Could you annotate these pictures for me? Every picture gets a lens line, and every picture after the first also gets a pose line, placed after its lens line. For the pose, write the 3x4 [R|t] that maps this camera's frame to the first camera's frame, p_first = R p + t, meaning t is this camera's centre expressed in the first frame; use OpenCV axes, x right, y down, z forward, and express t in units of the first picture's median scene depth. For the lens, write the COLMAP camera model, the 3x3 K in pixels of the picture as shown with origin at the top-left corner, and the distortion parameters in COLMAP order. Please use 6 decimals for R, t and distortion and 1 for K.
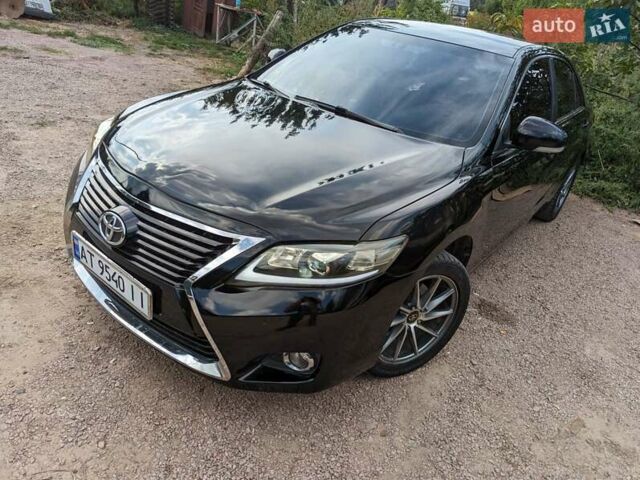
lens RADIAL K [[443.9, 0, 325.7], [0, 443.9, 234.6], [0, 0, 1]] dist [0.038460, -0.024066]
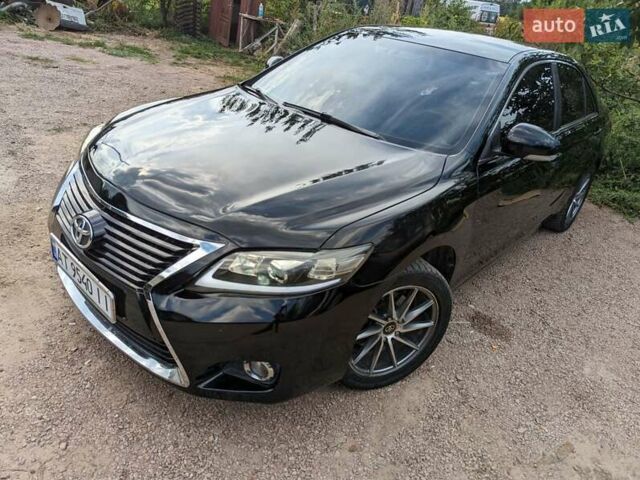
lens RADIAL K [[443.9, 0, 320.2], [0, 443.9, 228.7], [0, 0, 1]] dist [0.038460, -0.024066]
pose [[0.997370, 0.017850, -0.070247, 0.107130], [-0.019652, 0.999493, -0.025037, -0.004412], [0.069764, 0.026351, 0.997215, 0.015608]]
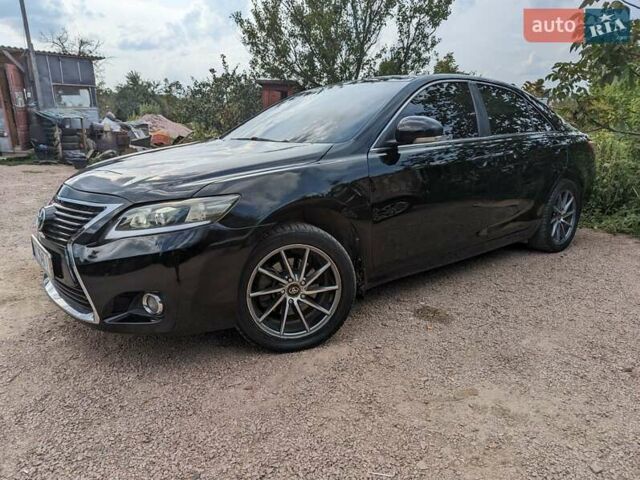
lens RADIAL K [[443.9, 0, 314.7], [0, 443.9, 239.2], [0, 0, 1]] dist [0.038460, -0.024066]
pose [[0.962109, -0.107565, -0.250552, 0.522613], [0.039854, 0.964506, -0.261035, 0.345208], [0.269737, 0.241158, 0.932247, -0.027344]]
